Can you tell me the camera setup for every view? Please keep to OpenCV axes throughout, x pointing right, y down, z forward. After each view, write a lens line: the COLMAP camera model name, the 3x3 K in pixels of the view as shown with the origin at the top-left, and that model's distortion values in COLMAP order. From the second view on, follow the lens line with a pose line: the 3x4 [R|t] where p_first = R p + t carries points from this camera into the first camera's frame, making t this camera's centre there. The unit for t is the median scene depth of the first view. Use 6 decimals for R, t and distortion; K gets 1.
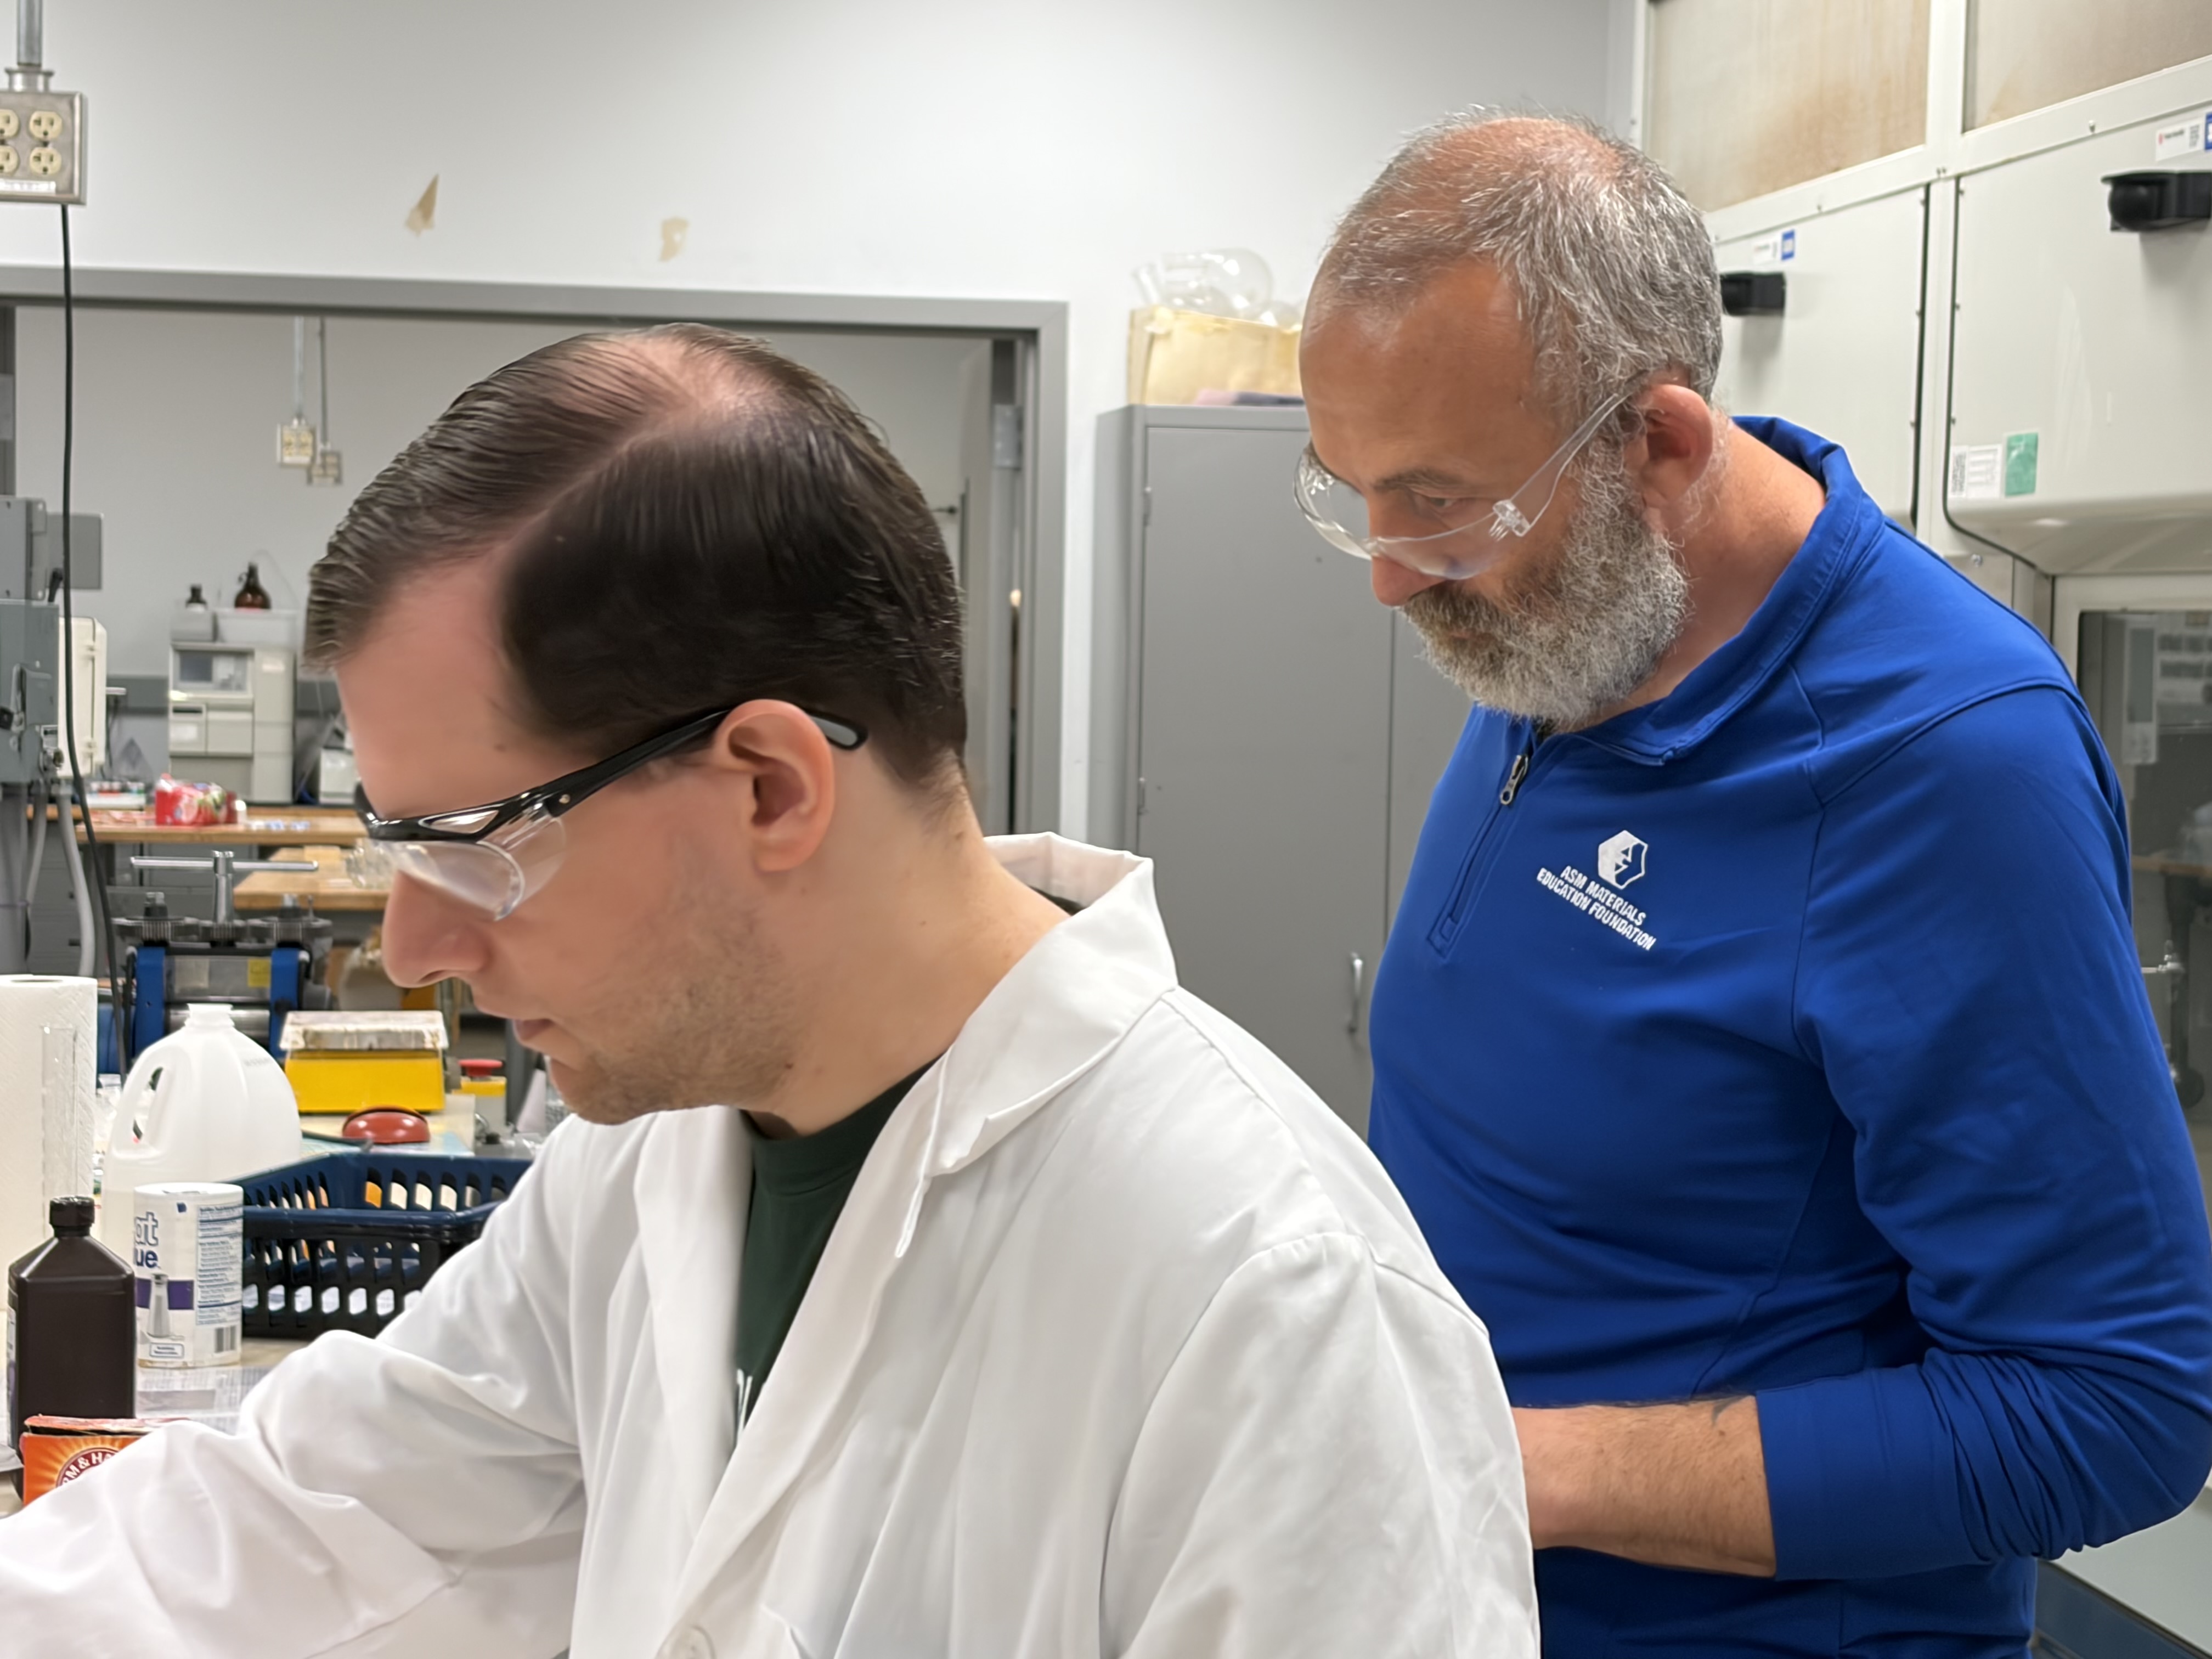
lens RADIAL K [[4470.6, 0, 1105.3], [0, 4470.6, 829.3], [0, 0, 1]] dist [-0.066371, 0.000000]
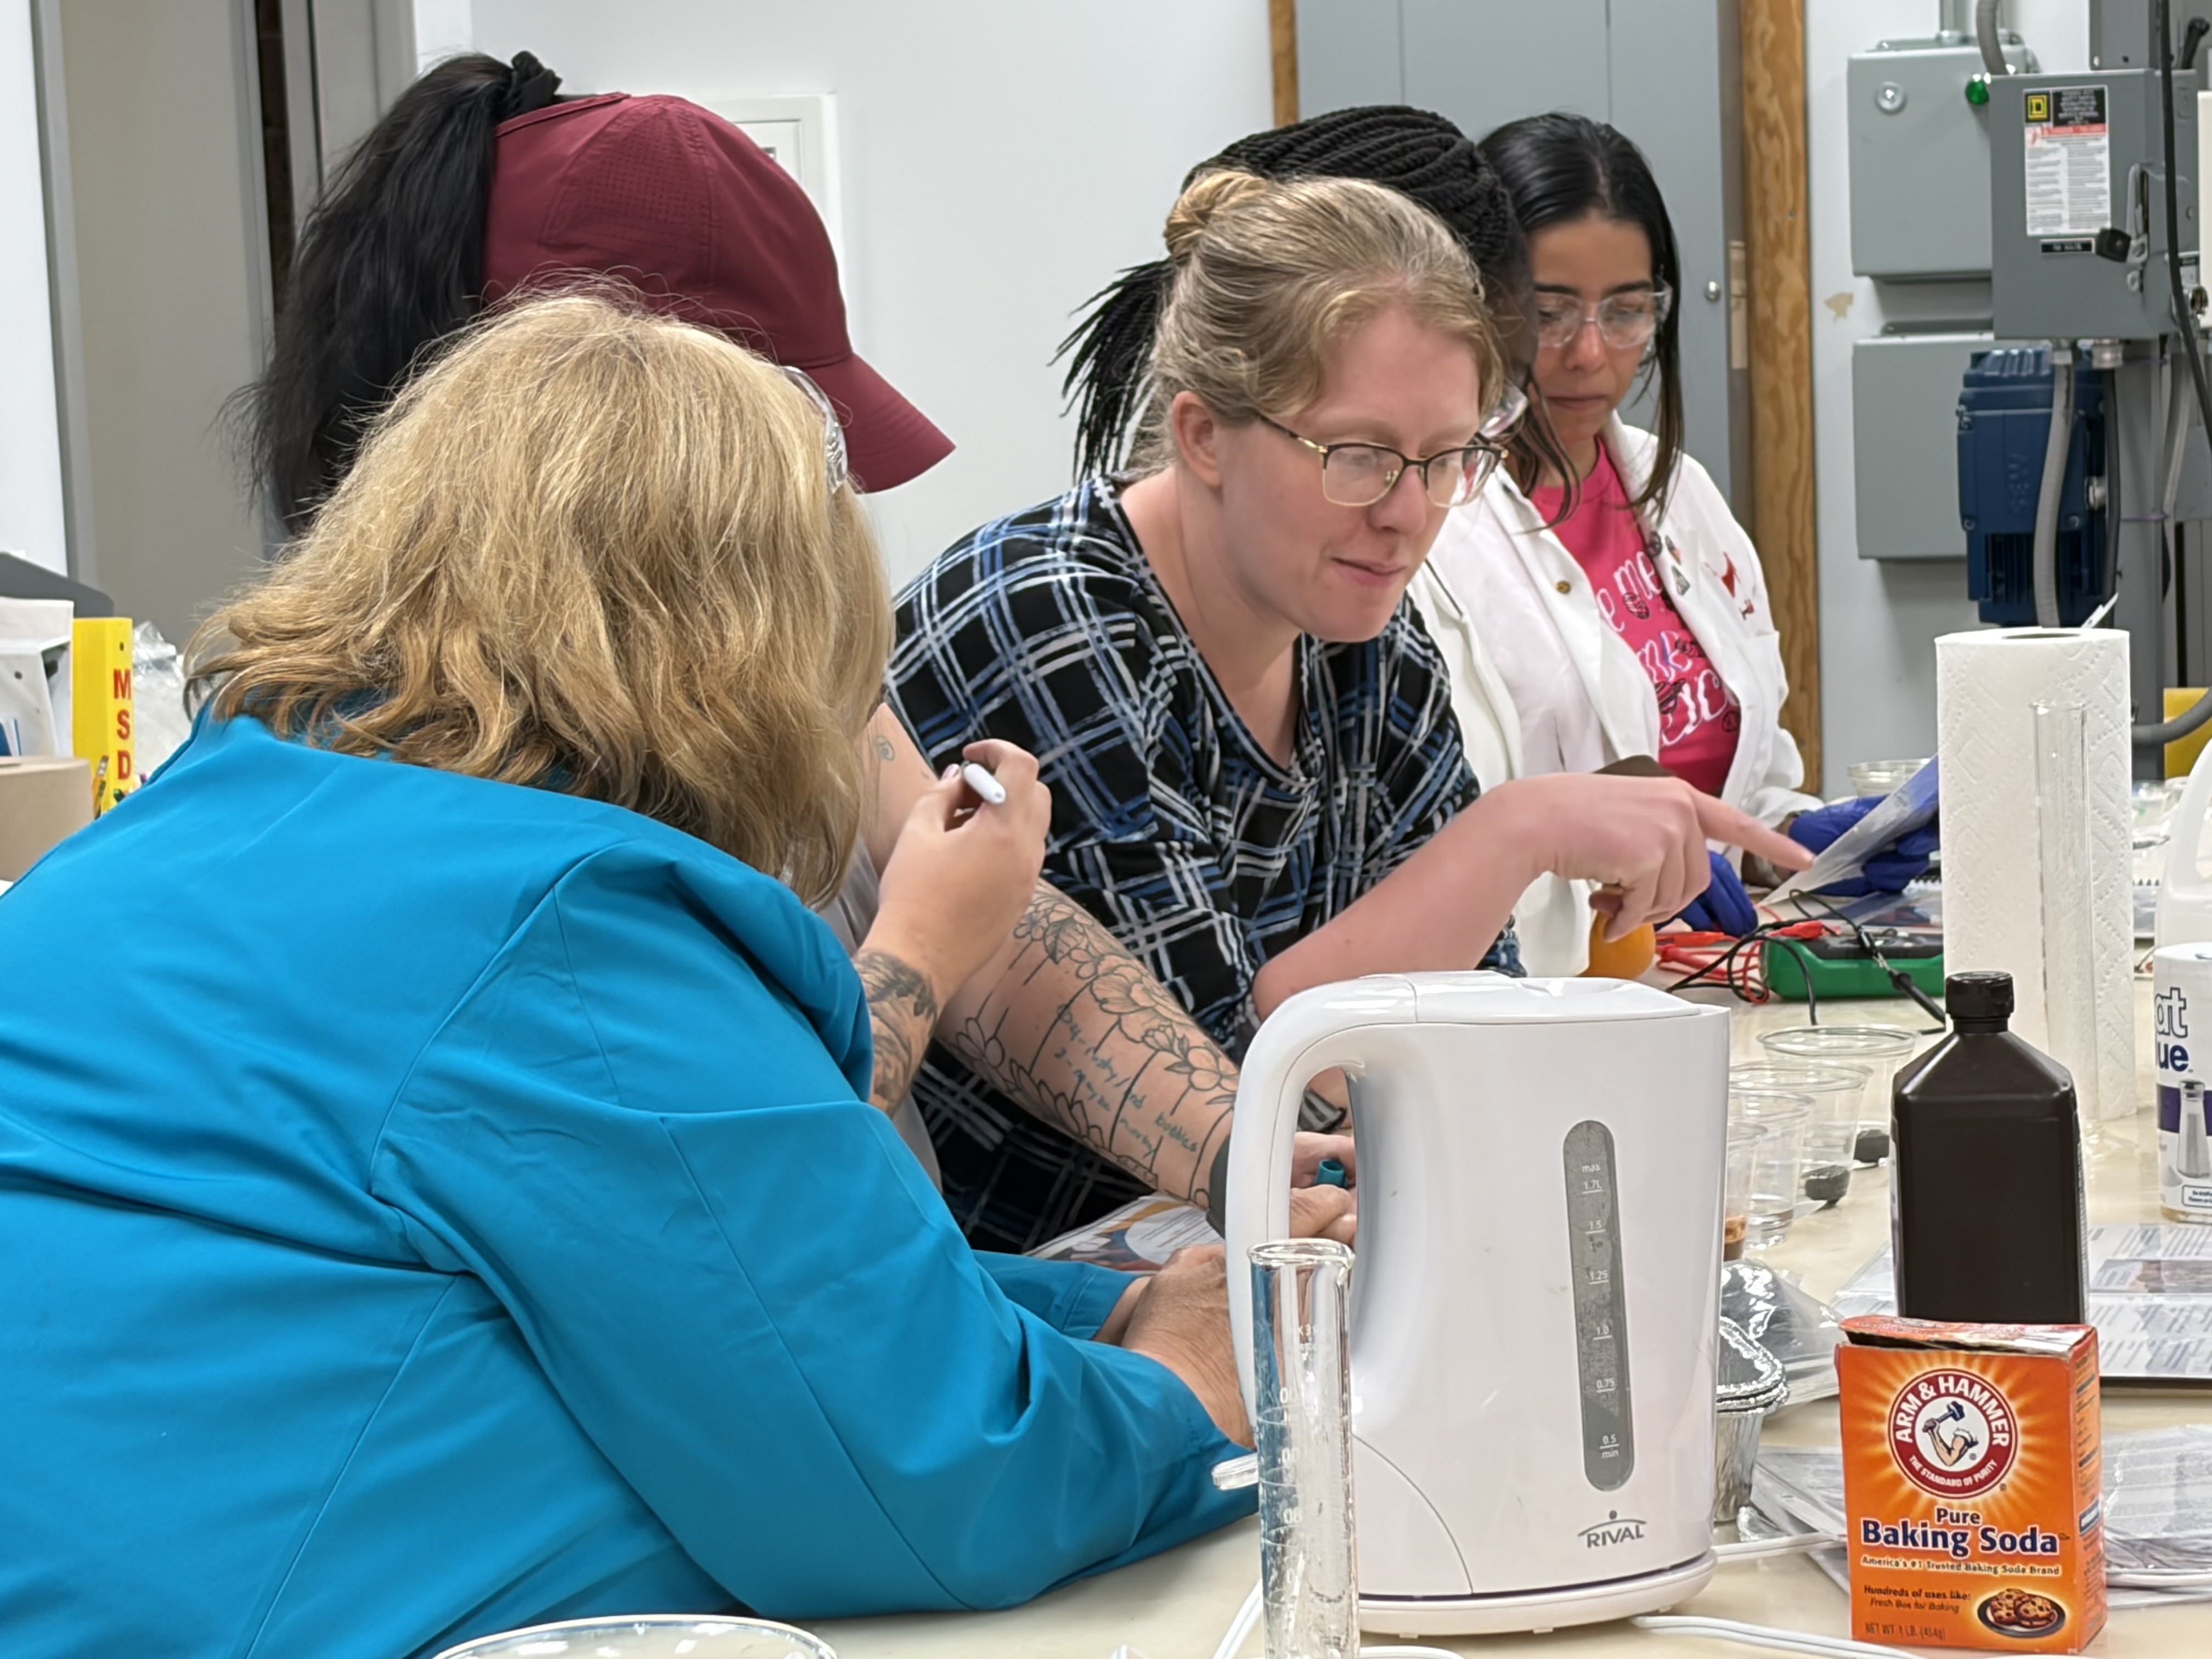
lens RADIAL K [[6222.4, 0, 1102.8], [0, 6222.4, 832.9], [0, 0, 1]] dist [-0.034630, 0.000000]
pose [[0.900187, -0.001190, -0.435502, 0.041841], [0.031264, 0.997593, 0.061898, 0.001727], [0.434380, -0.069336, 0.898057, 0.110292]]
